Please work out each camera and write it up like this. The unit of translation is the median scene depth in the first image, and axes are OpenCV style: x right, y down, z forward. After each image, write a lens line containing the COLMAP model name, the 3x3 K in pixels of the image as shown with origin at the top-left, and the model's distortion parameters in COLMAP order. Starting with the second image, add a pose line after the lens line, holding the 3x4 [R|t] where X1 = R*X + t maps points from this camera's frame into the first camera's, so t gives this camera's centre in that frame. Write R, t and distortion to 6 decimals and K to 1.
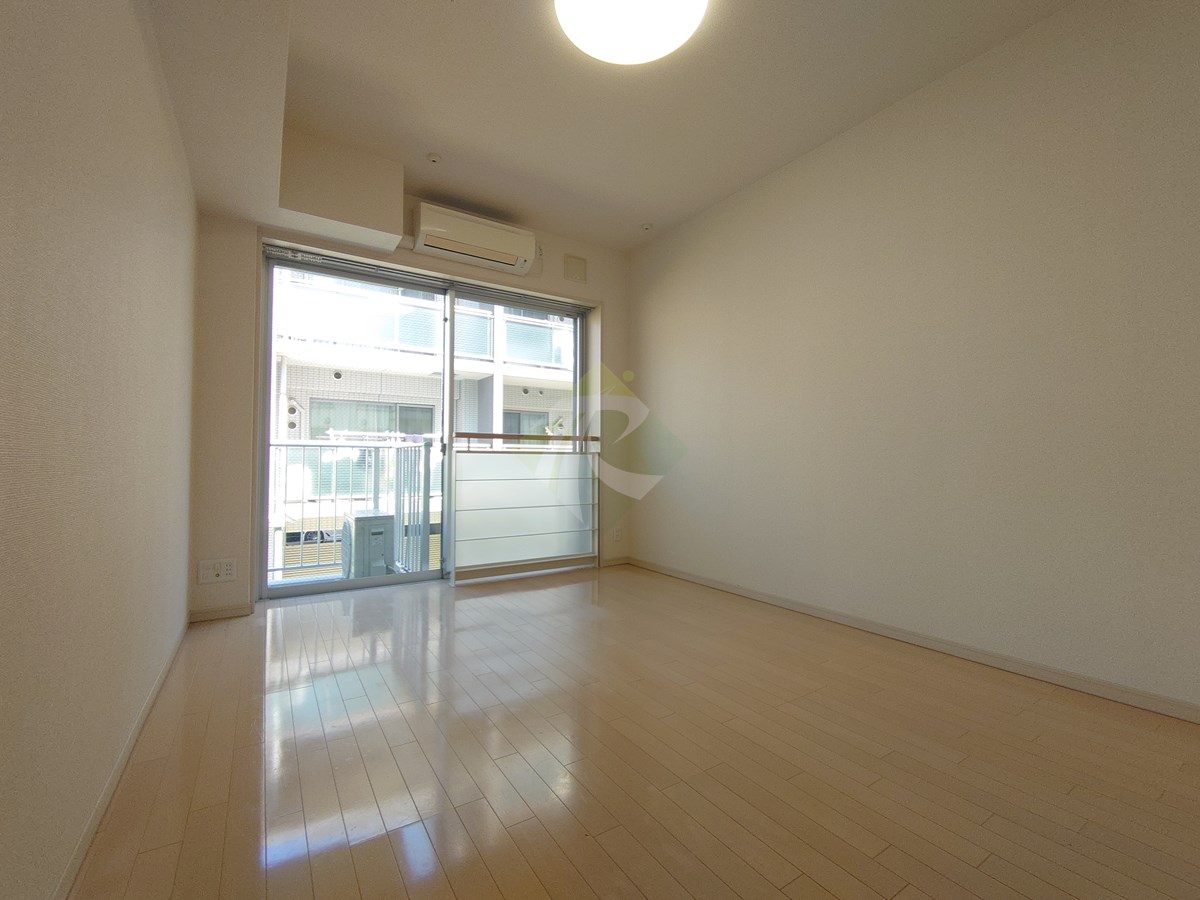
lens RADIAL K [[520.0, 0, 600.0], [0, 520.0, 450.0], [0, 0, 1]] dist [0.019589, -0.008147]
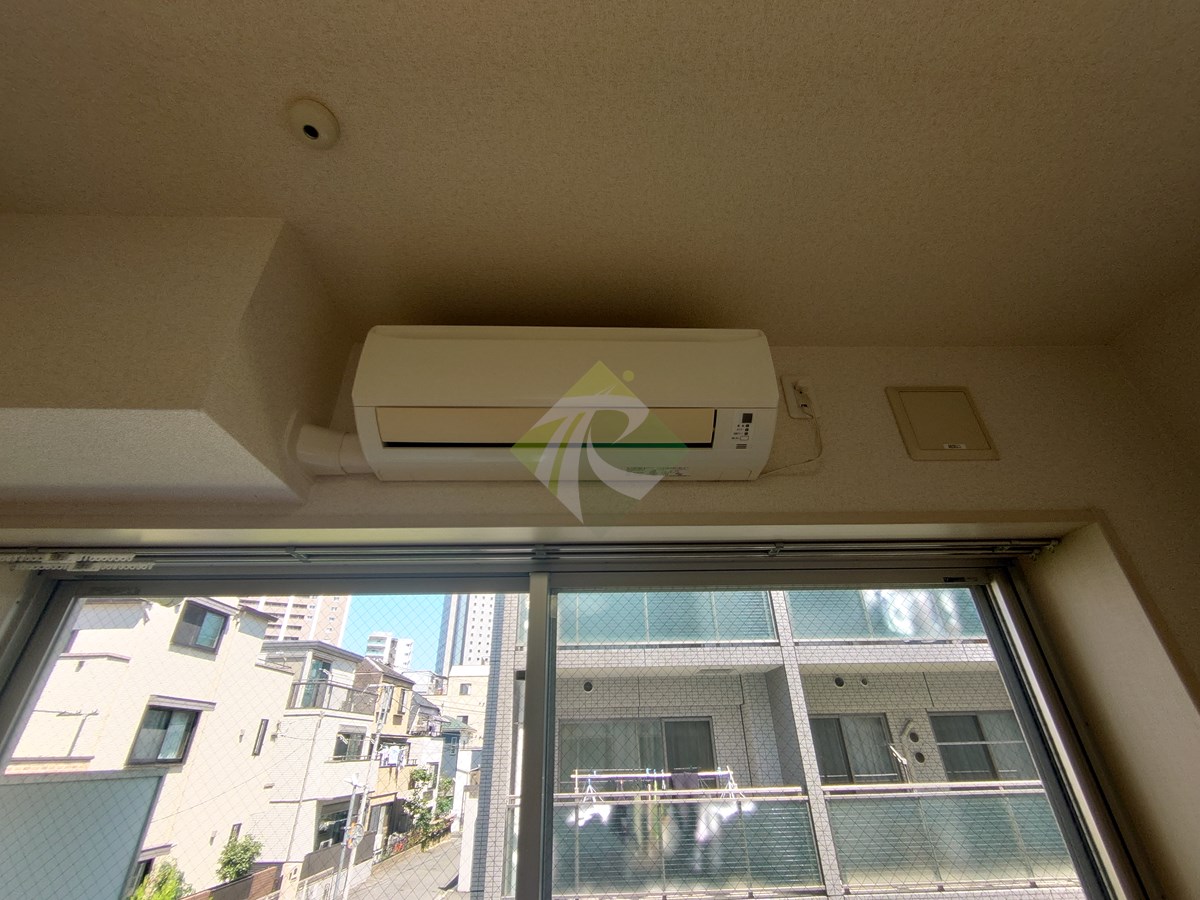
lens RADIAL K [[520.0, 0, 600.0], [0, 520.0, 450.0], [0, 0, 1]] dist [0.019589, -0.008147]
pose [[0.853842, -0.277583, -0.440342, -0.032797], [0.036614, 0.875878, -0.481141, -0.077560], [0.519242, 0.394696, 0.758025, 0.265477]]
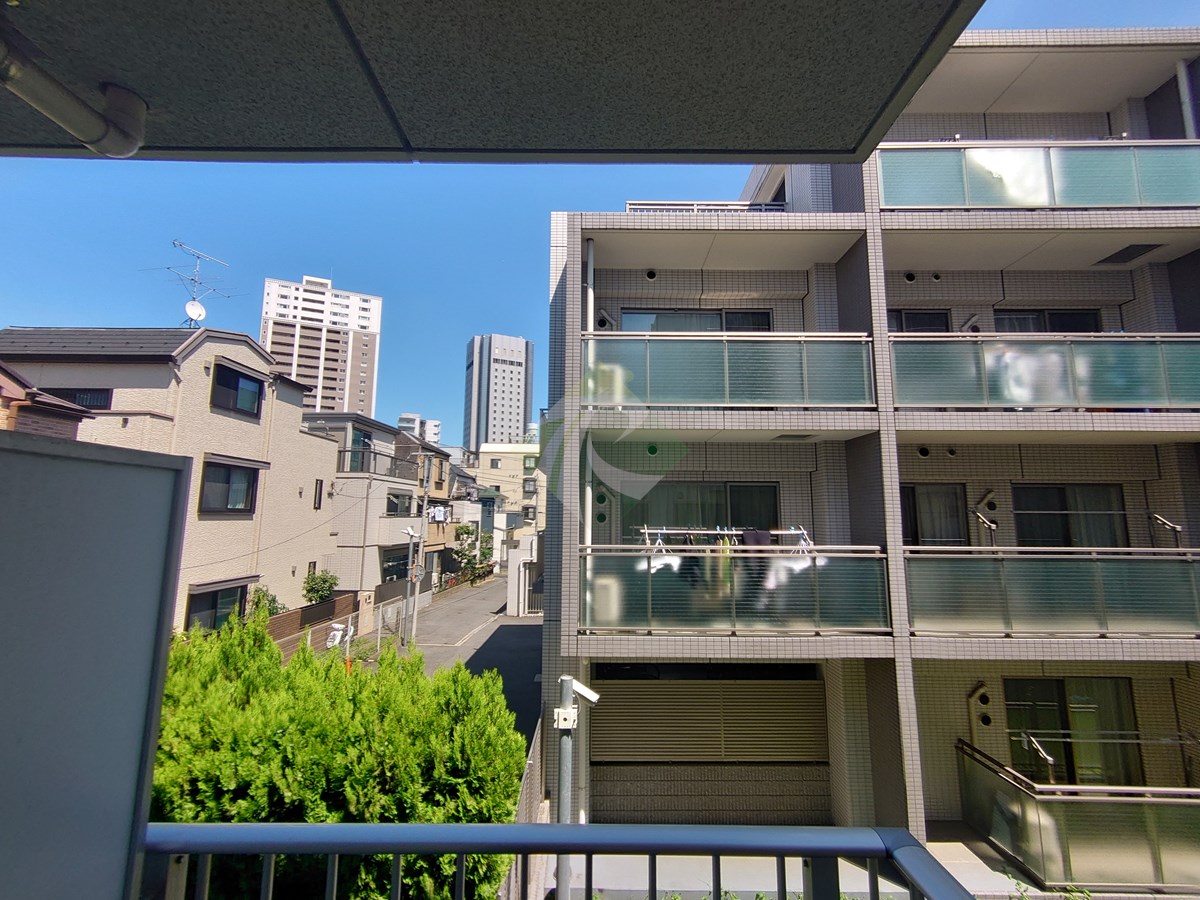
lens RADIAL K [[528.3, 0, 598.6], [0, 528.3, 441.1], [0, 0, 1]] dist [0.016008, 0.000570]
pose [[0.838786, -0.077132, -0.538970, -0.158887], [0.011302, 0.992168, -0.124399, -0.064348], [0.544344, 0.098253, 0.833088, 0.329170]]
